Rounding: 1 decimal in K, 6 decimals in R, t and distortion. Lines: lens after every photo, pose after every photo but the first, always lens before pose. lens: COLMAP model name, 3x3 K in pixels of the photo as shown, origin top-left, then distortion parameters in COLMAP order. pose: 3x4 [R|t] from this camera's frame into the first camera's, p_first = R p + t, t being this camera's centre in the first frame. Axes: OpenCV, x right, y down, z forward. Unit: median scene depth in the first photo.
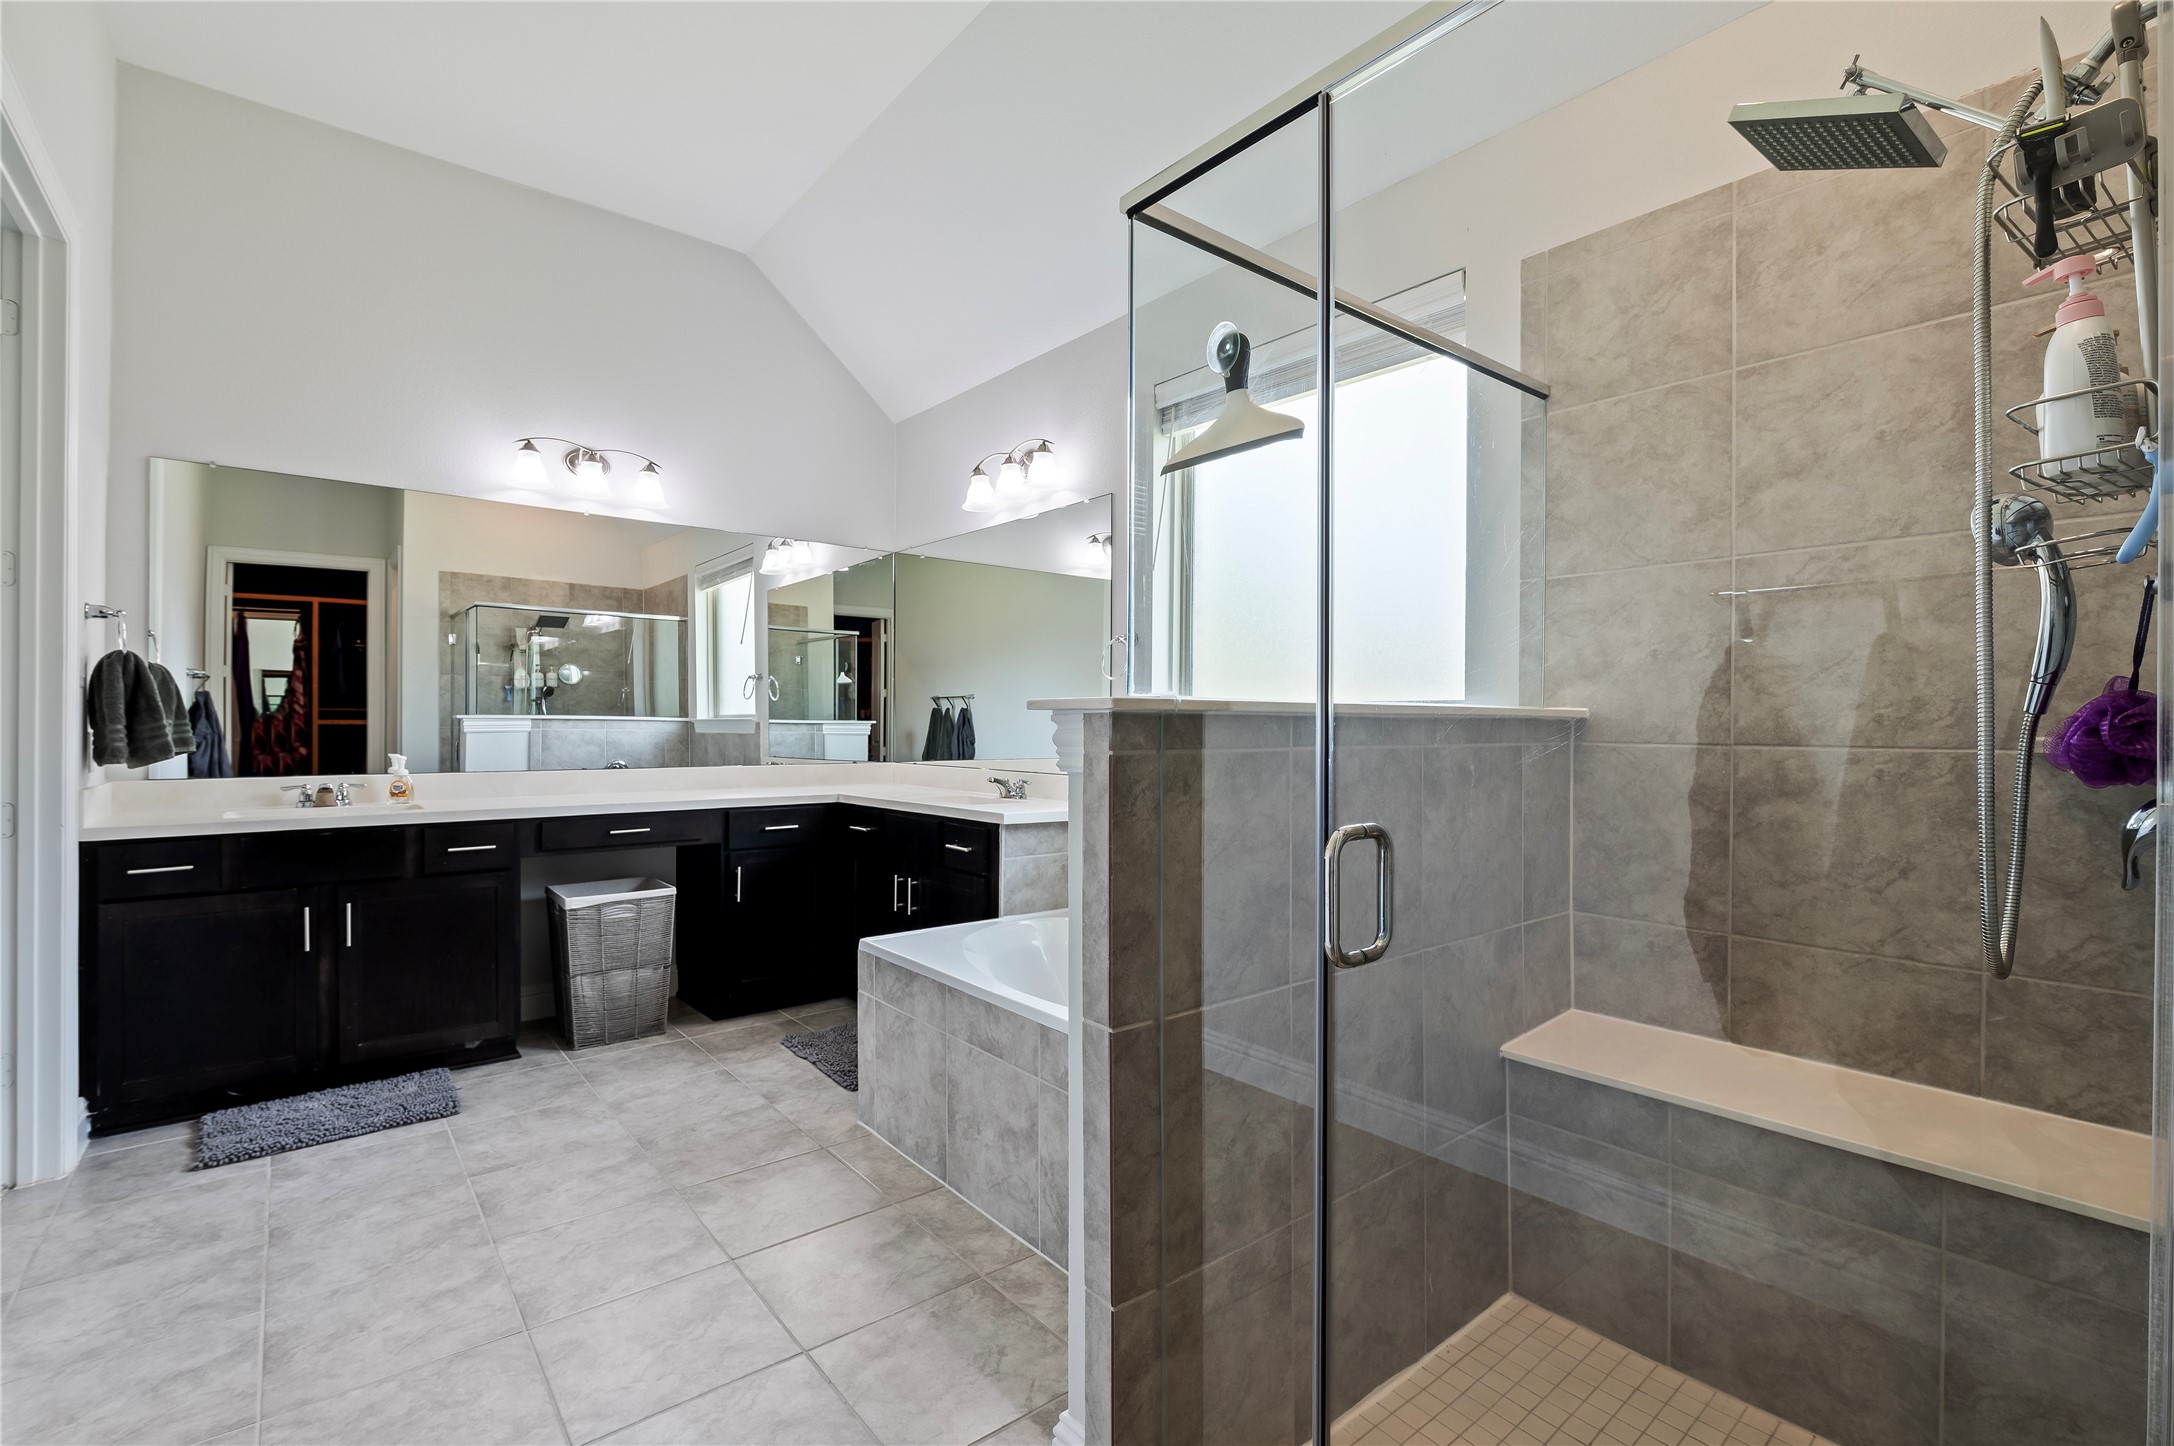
lens RADIAL K [[960.6, 0, 1094.0], [0, 960.6, 718.9], [0, 0, 1]] dist [-0.000809, 0.000013]
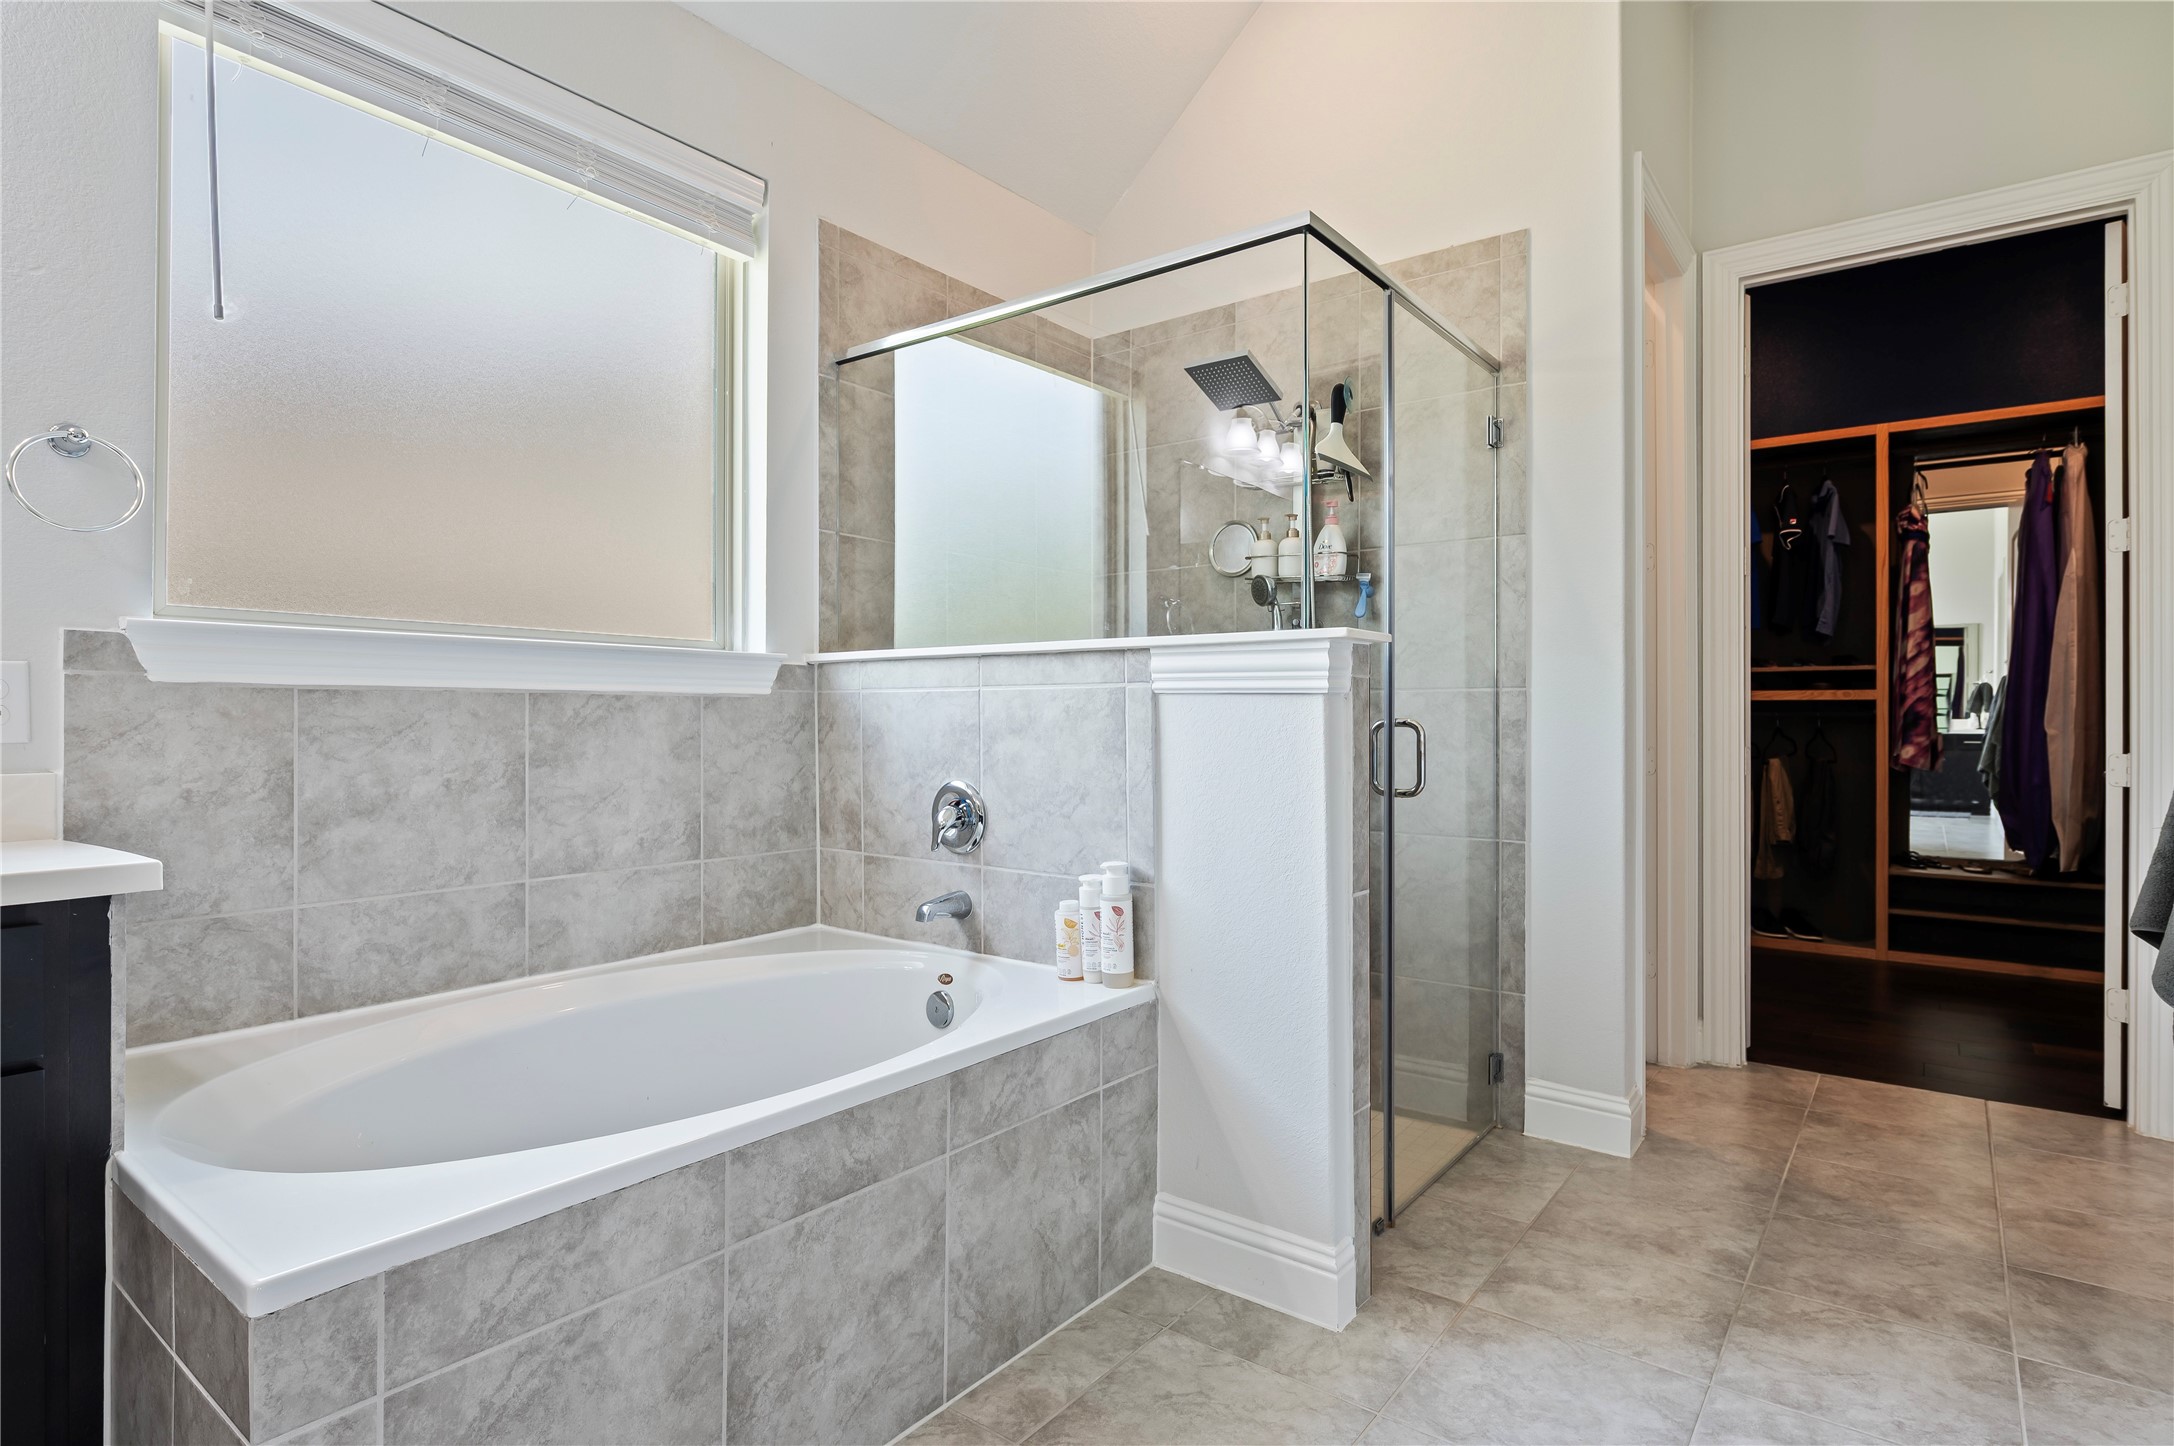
lens RADIAL K [[1133.7, 0, 1069.6], [0, 1133.7, 714.3], [0, 0, 1]] dist [-0.004351, -0.001214]
pose [[-0.218967, -0.001336, 0.975731, -0.733491], [-0.007672, 0.999971, -0.000353, 0.048018], [-0.975702, -0.007563, -0.218971, 0.920363]]
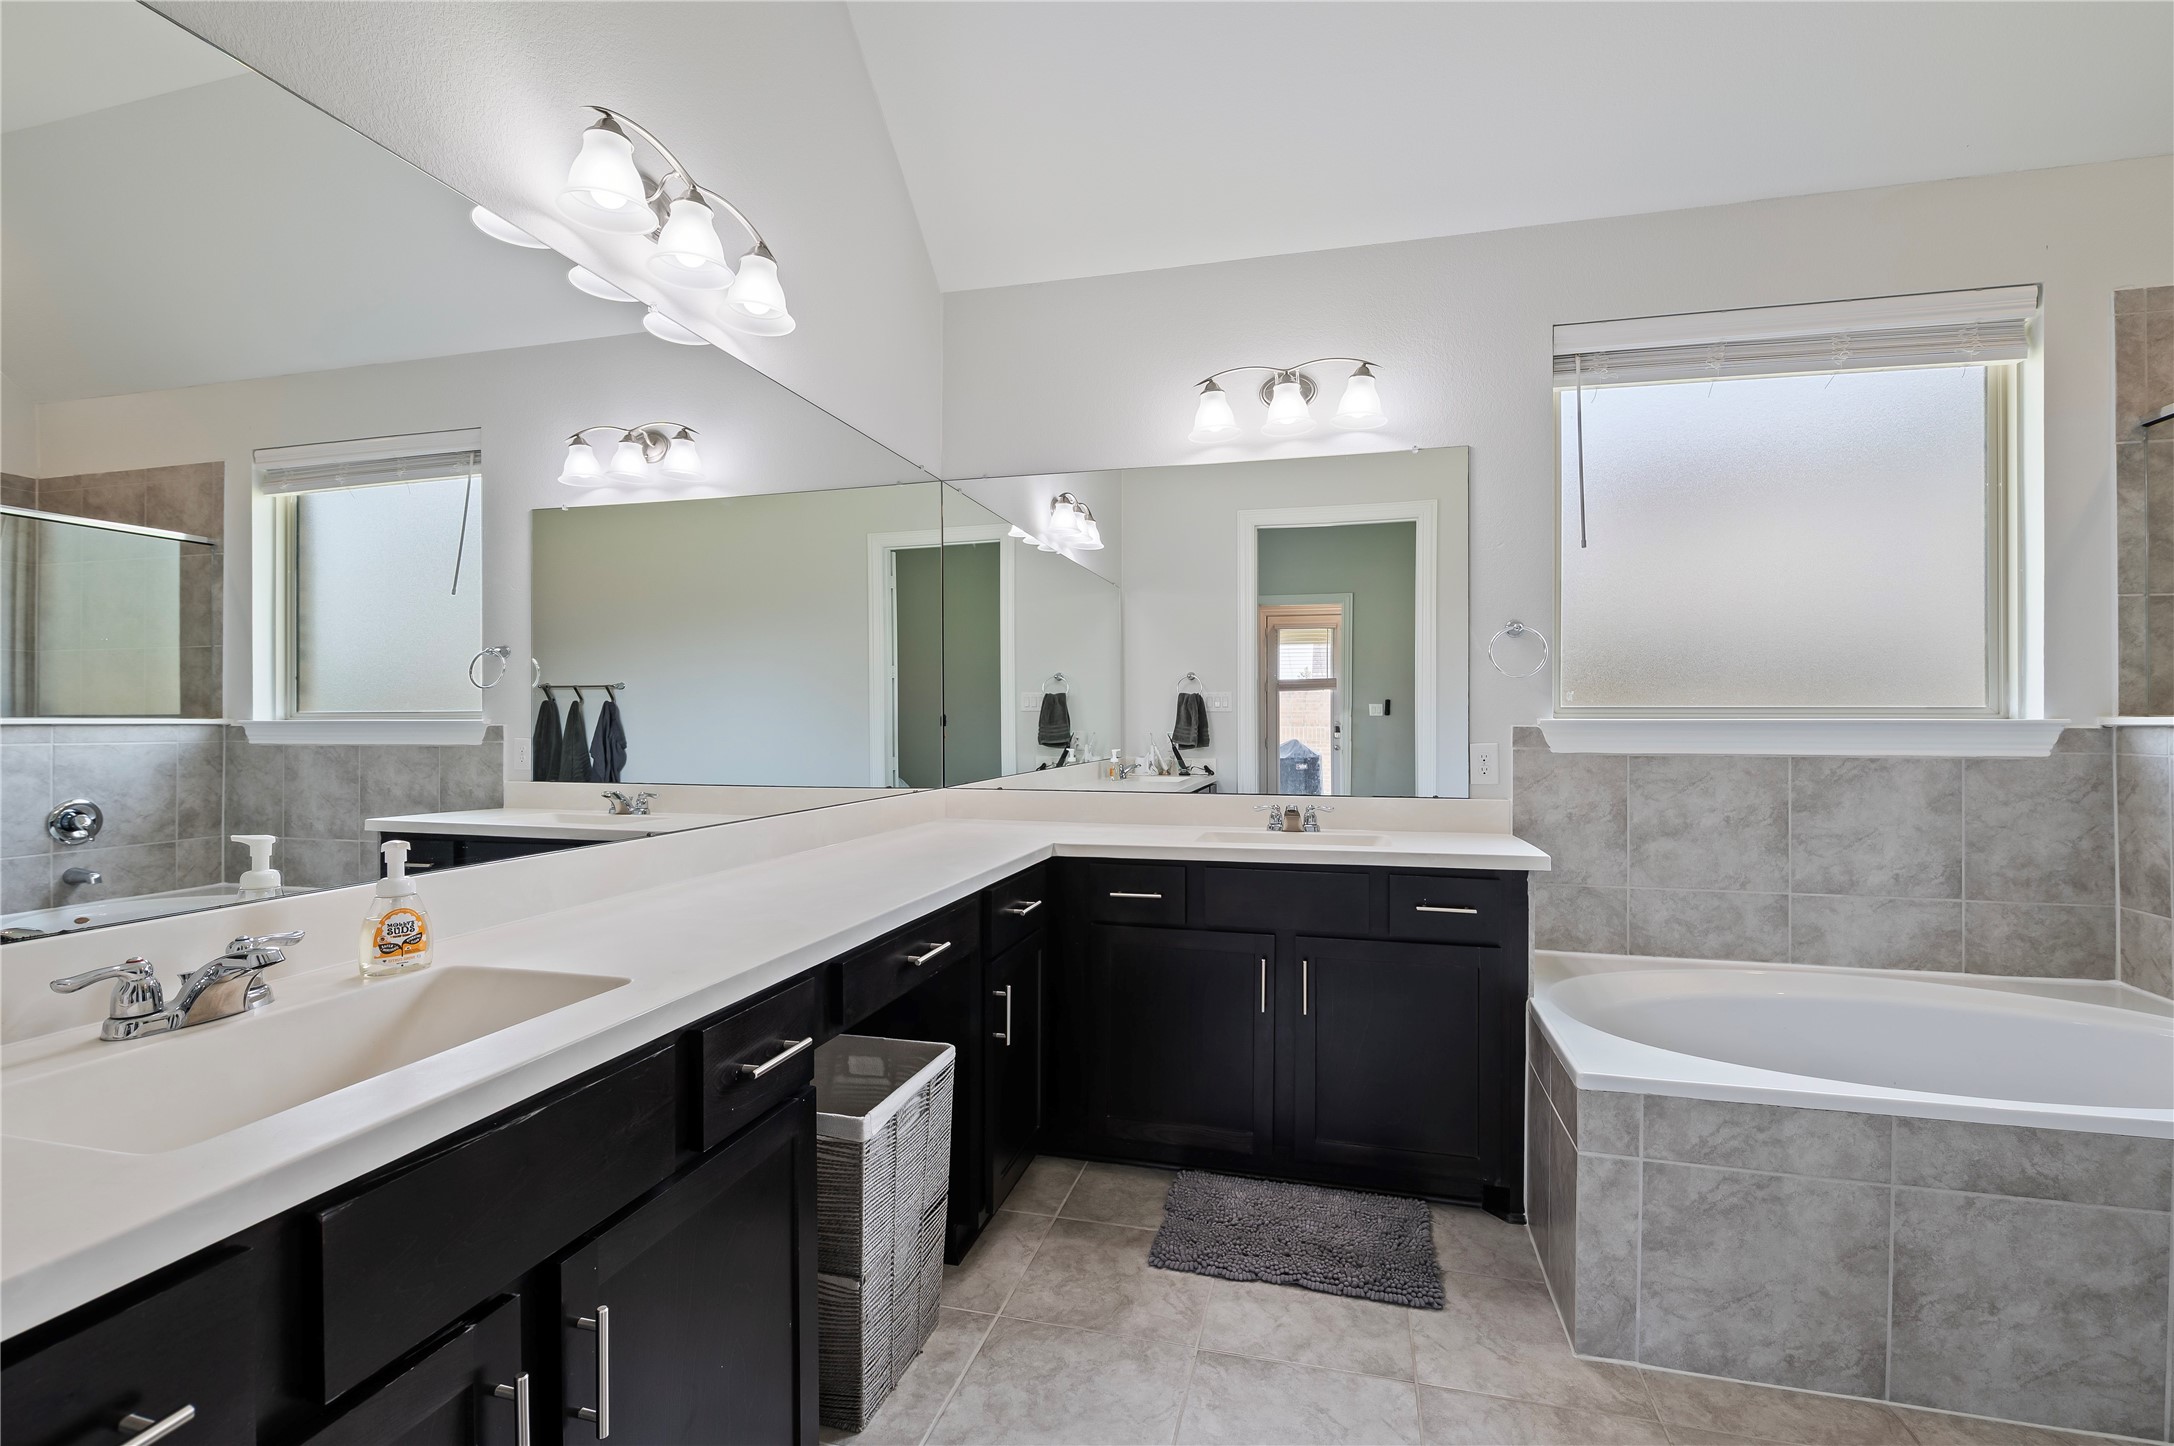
lens RADIAL K [[940.0, 0, 1090.0], [0, 940.0, 719.7], [0, 0, 1]] dist [-0.009985, -0.000052]
pose [[0.810748, -0.002229, 0.585391, -0.975637], [-0.001474, 0.999982, 0.005850, -0.010988], [-0.585393, -0.005606, 0.810730, 0.766253]]
